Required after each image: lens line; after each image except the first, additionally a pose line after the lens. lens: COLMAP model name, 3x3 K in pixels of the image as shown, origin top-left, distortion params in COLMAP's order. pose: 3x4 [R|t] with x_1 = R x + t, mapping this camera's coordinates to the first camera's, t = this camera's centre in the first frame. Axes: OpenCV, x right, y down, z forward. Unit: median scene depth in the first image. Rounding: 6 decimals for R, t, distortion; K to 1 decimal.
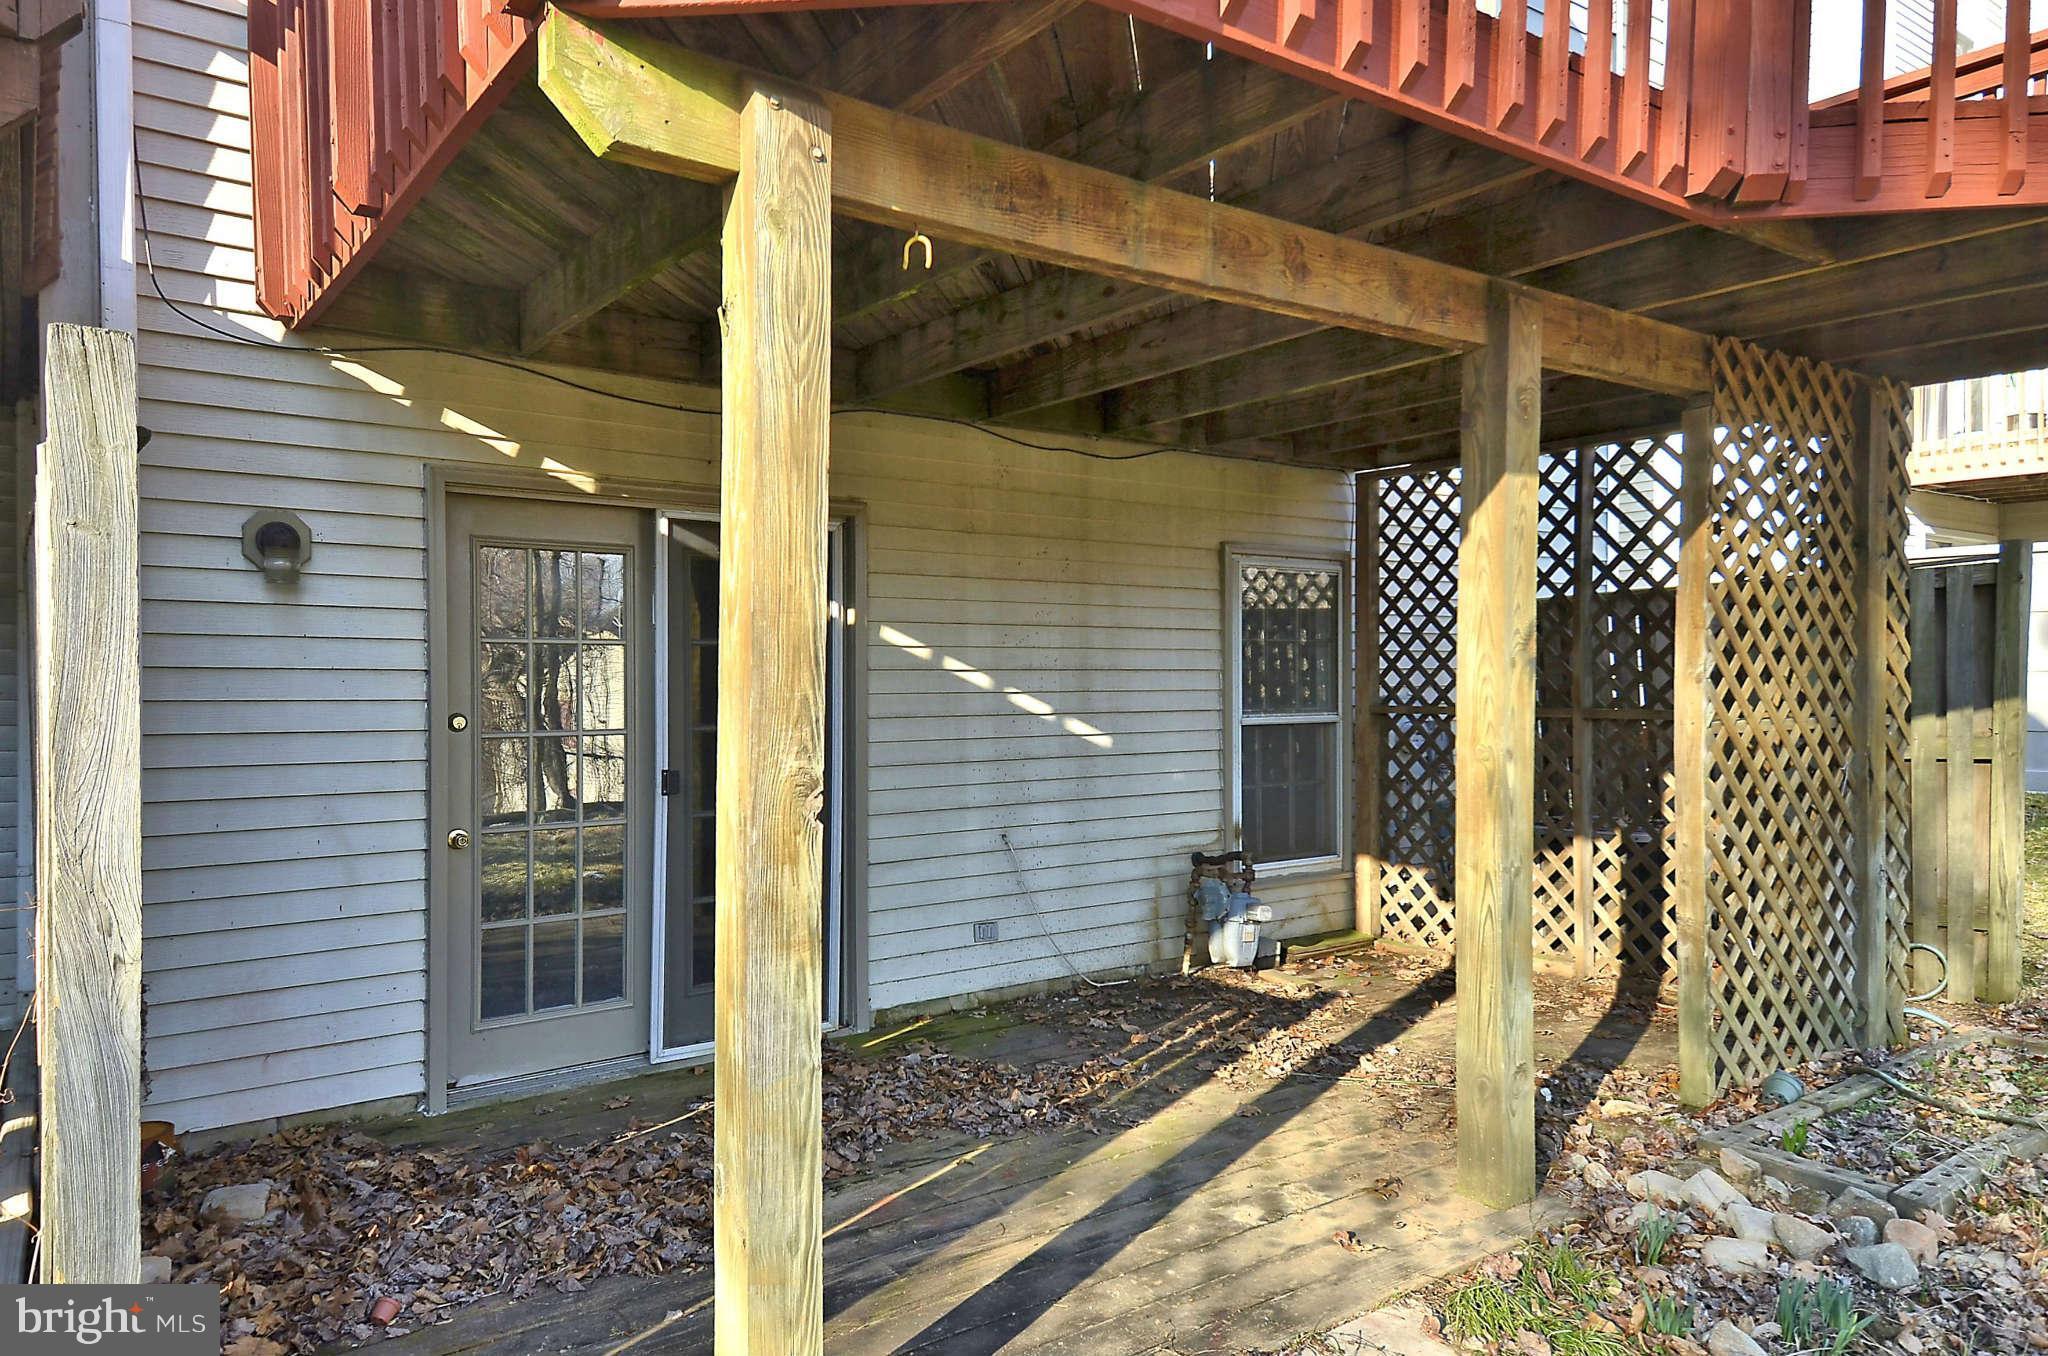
lens RADIAL K [[1228.3, 0, 1038.3], [0, 1228.3, 690.1], [0, 0, 1]] dist [0.047268, -0.001239]
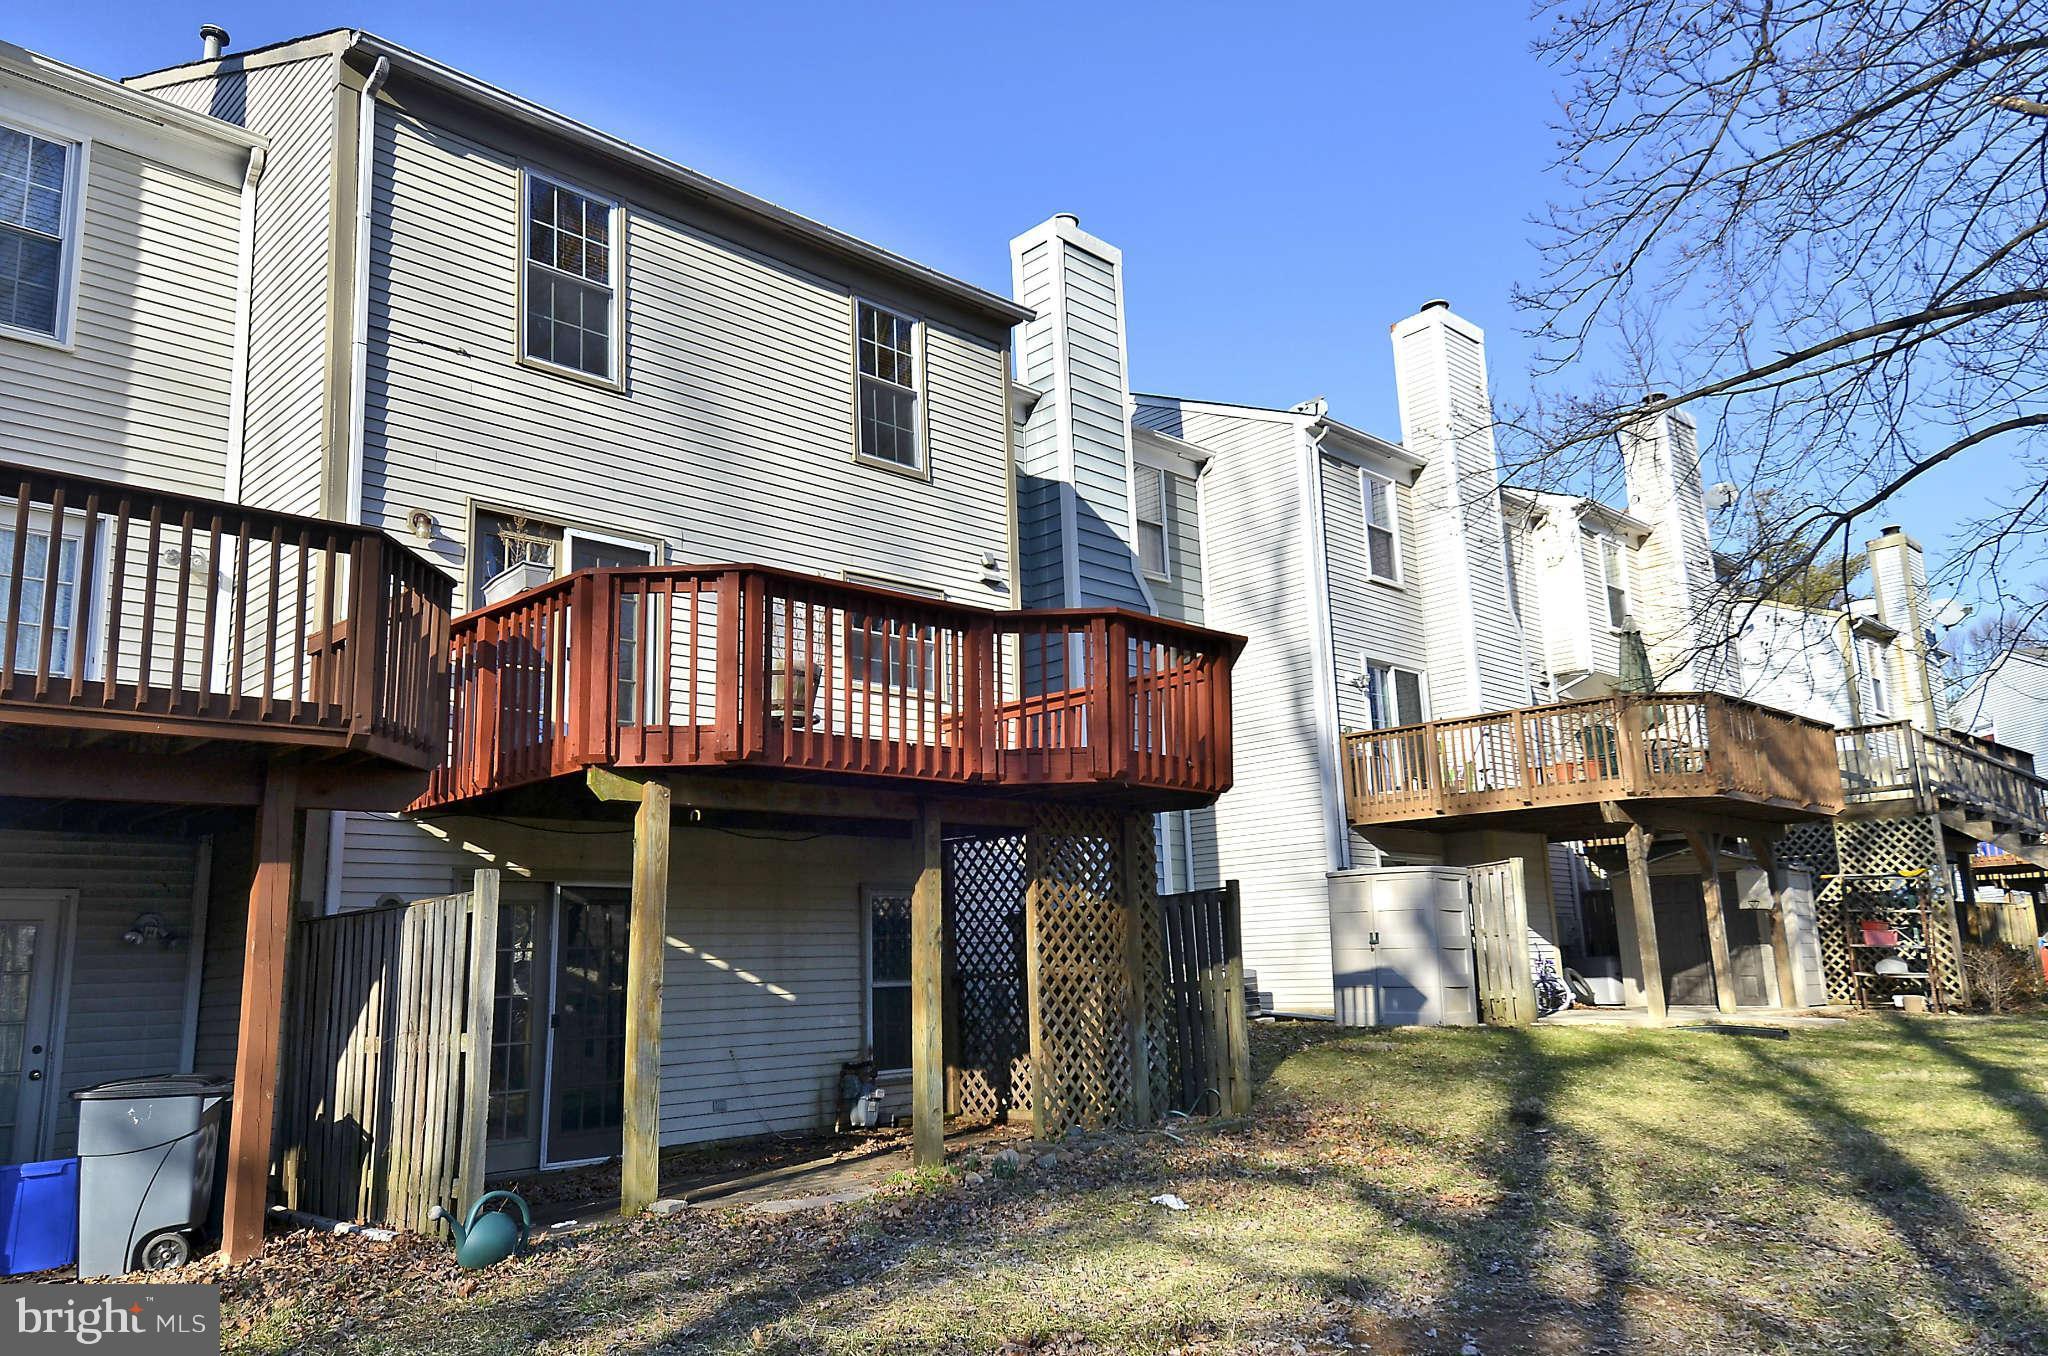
lens RADIAL K [[1413.6, 0, 1024.0], [0, 1413.6, 678.0], [0, 0, 1]] dist [0.050384, -0.002998]
pose [[0.988980, 0.000417, 0.148048, 0.087756], [0.032845, 0.974459, -0.222151, 0.060249], [-0.144359, 0.224566, 0.963707, -1.198955]]
